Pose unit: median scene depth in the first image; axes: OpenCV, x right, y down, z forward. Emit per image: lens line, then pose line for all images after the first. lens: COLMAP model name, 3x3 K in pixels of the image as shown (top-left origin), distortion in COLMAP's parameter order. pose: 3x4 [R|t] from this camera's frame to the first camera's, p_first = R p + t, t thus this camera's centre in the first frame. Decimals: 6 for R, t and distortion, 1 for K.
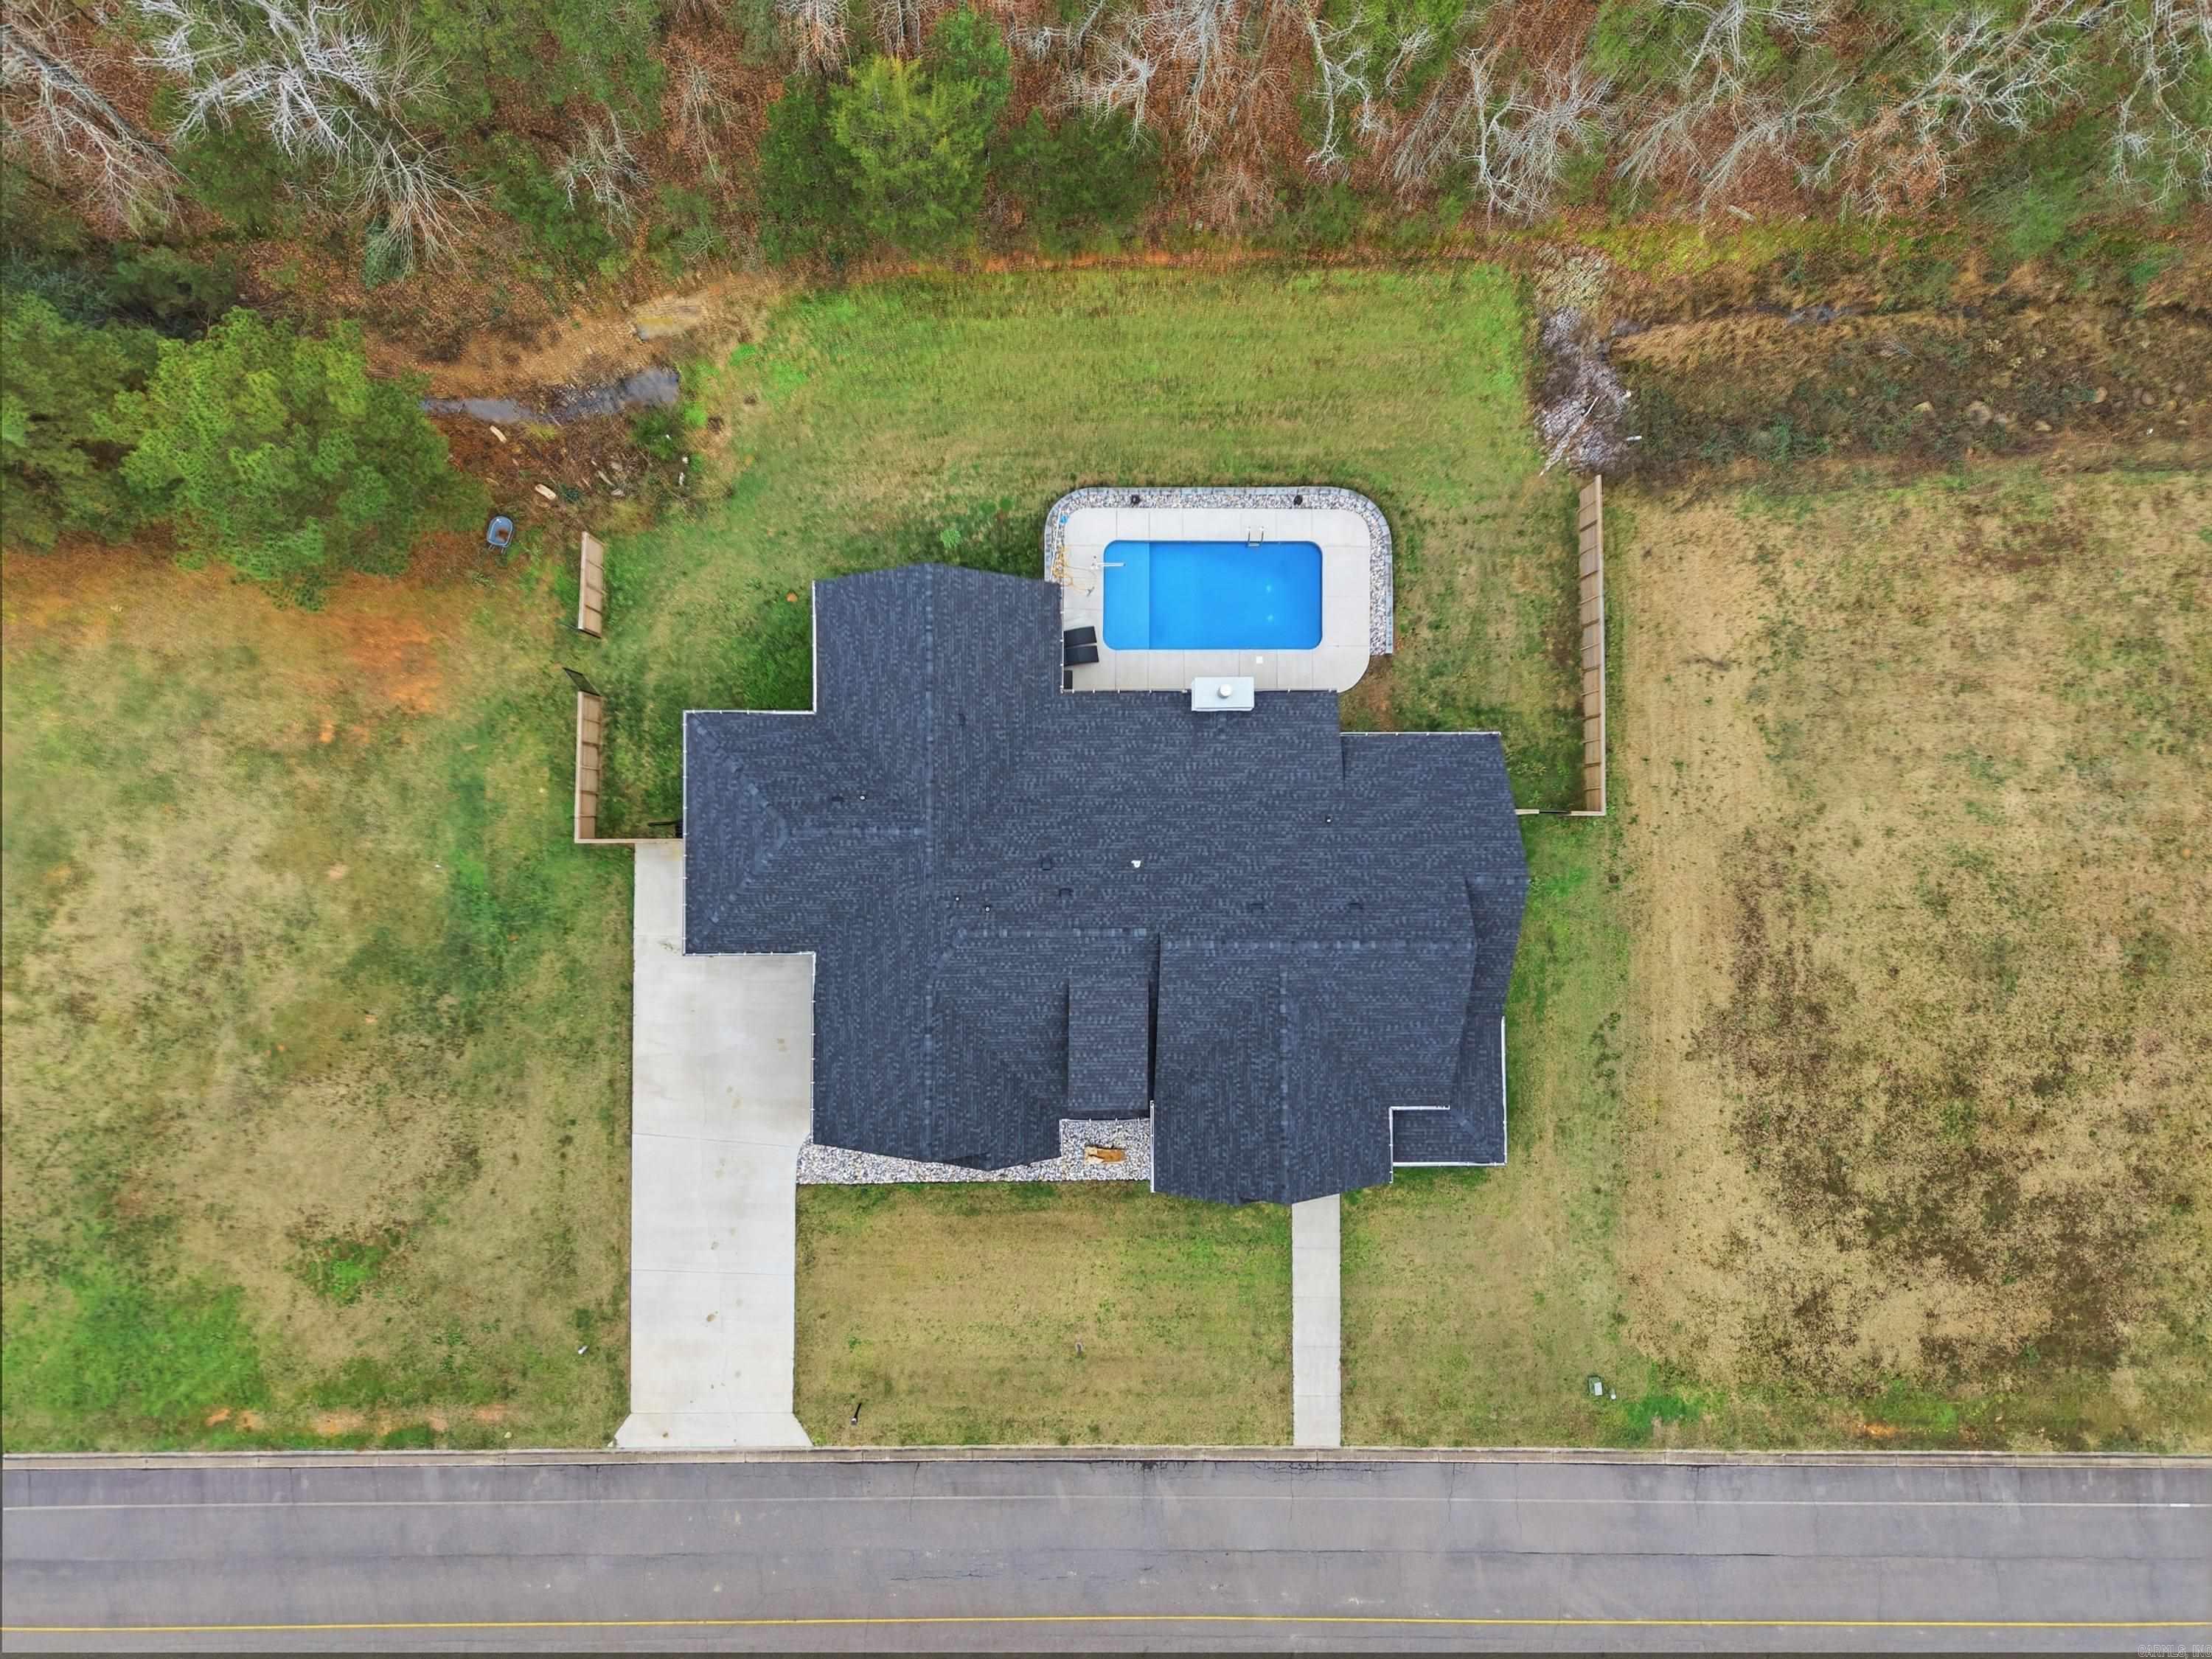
lens RADIAL K [[1502.3, 0, 1106.0], [0, 1502.3, 829.5], [0, 0, 1]] dist [0.000978, 0.000380]
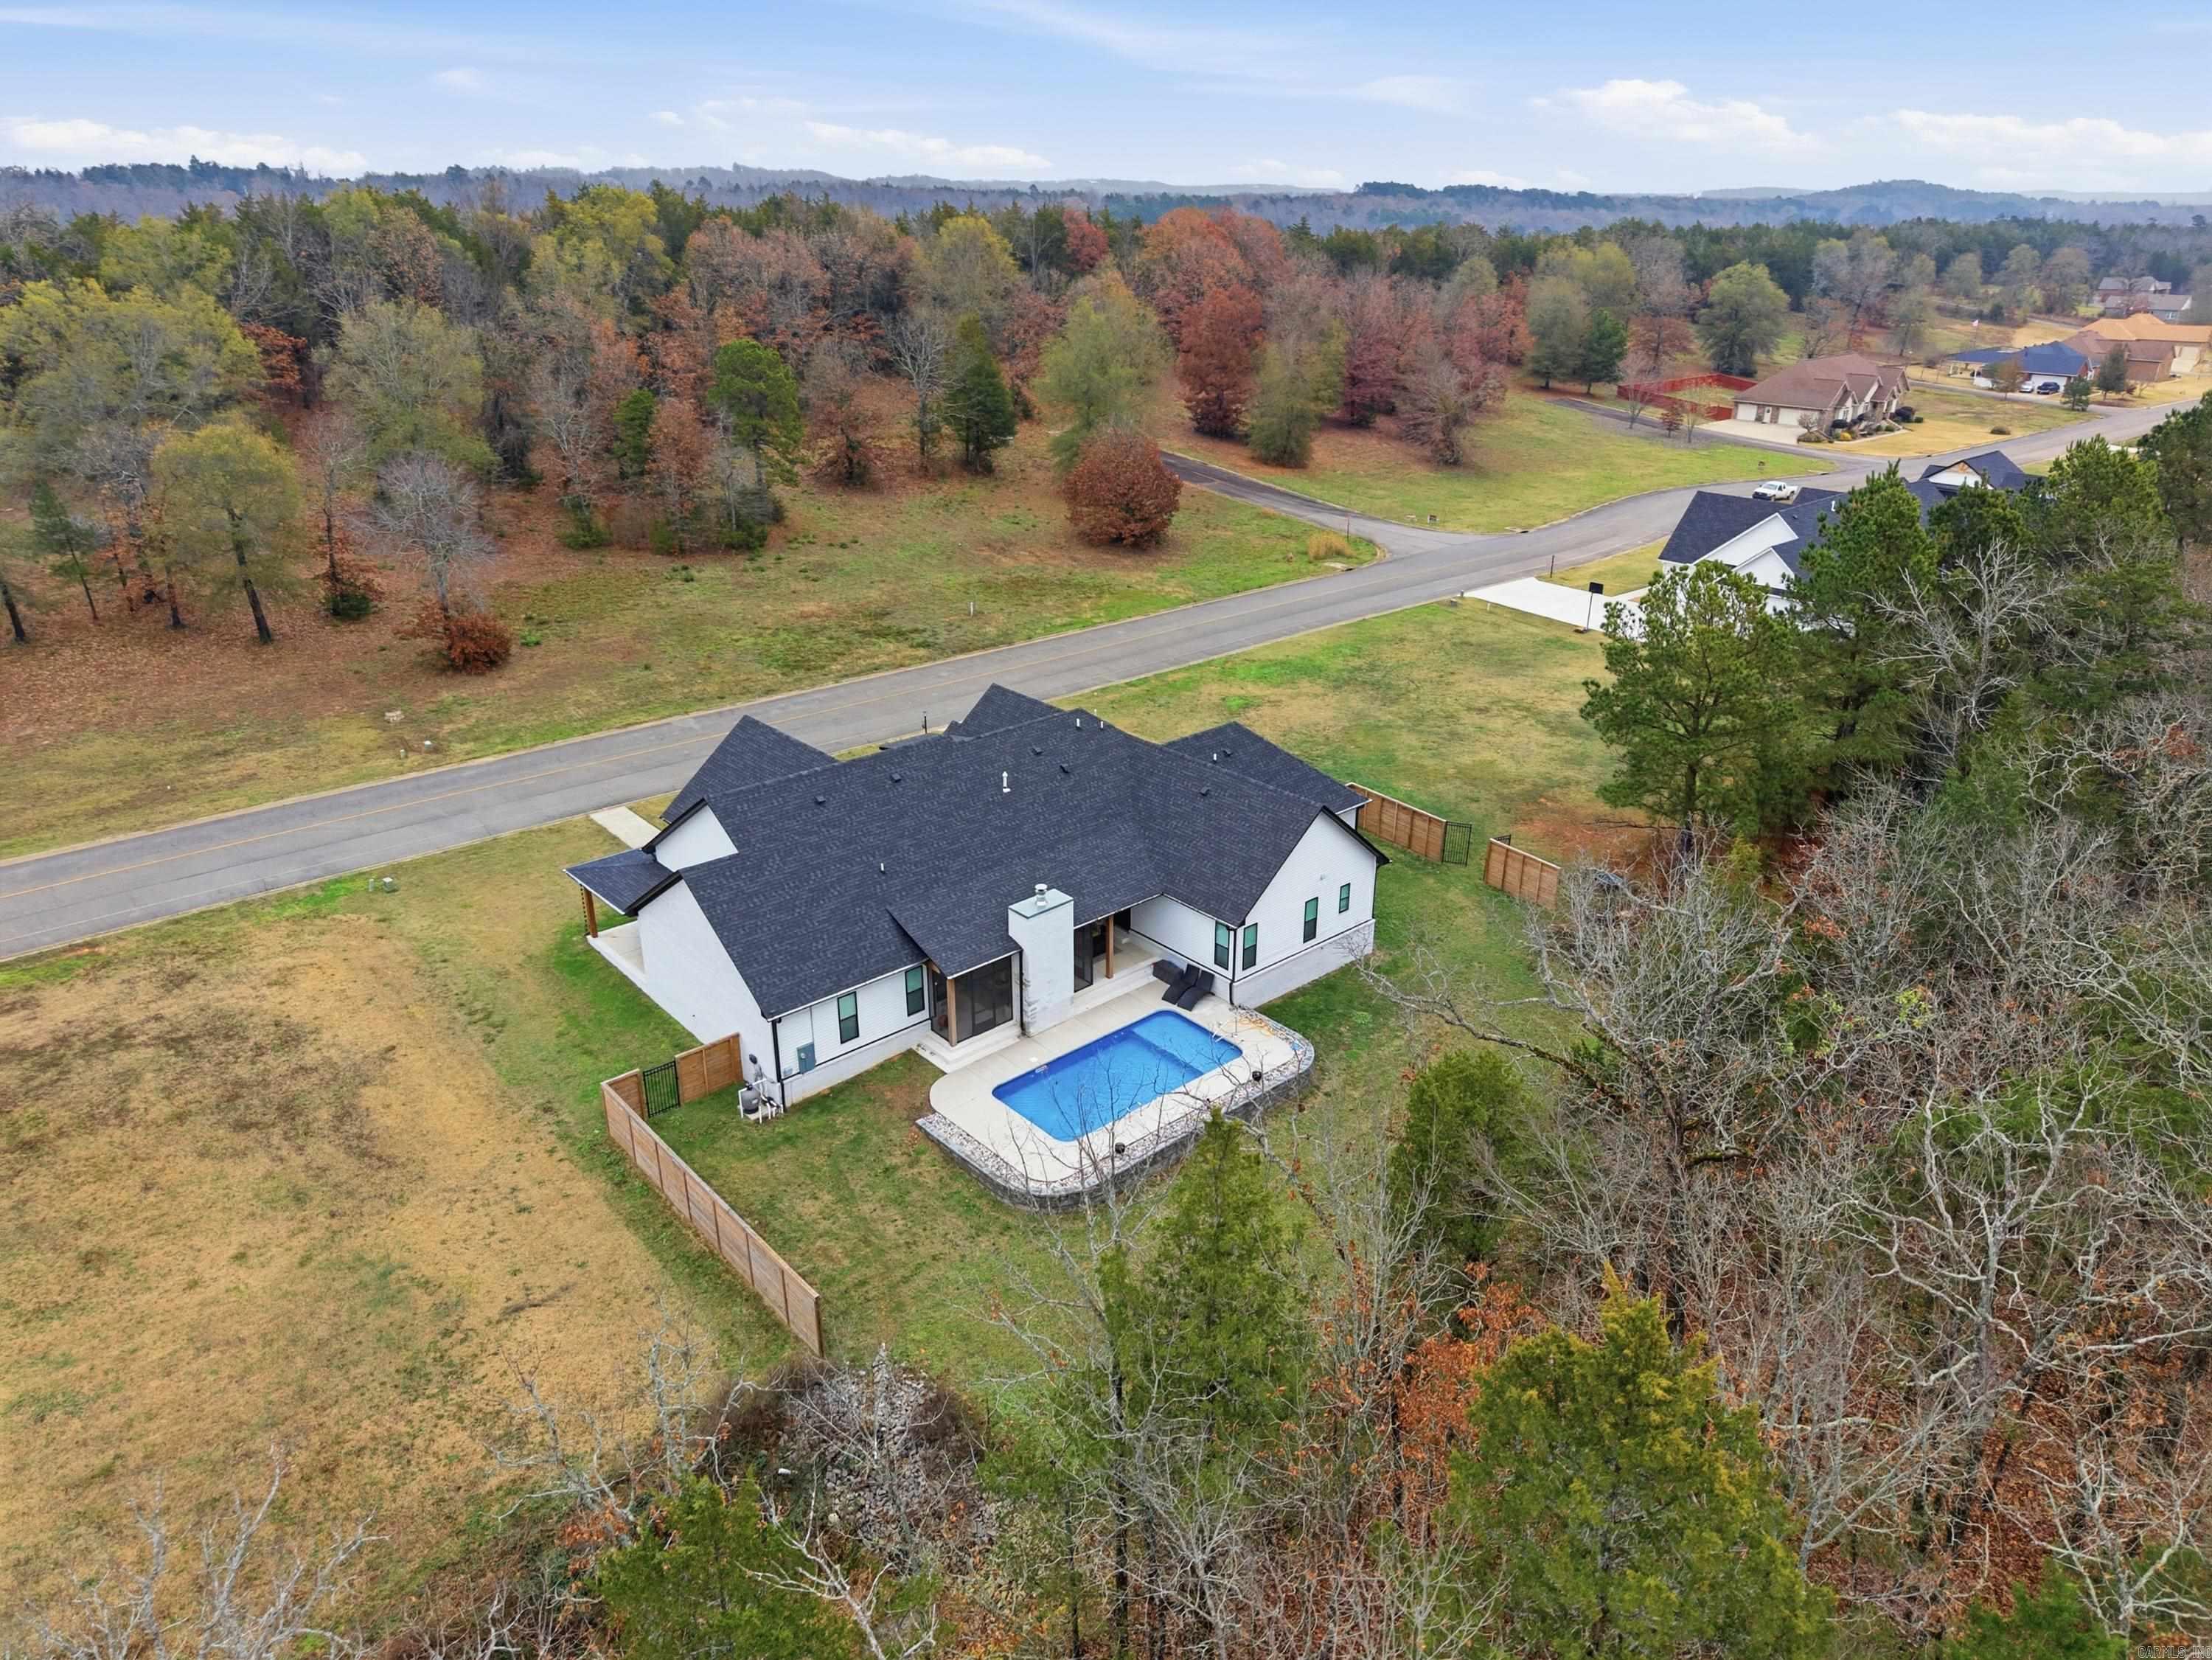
lens RADIAL K [[1469.5, 0, 1106.0], [0, 1469.5, 830.0], [0, 0, 1]] dist [-0.003338, -0.004436]
pose [[-0.751477, 0.237558, -0.615506, 0.578332], [-0.659488, -0.297214, 0.690463, -0.707573], [-0.018912, 0.924786, 0.380017, 0.532859]]
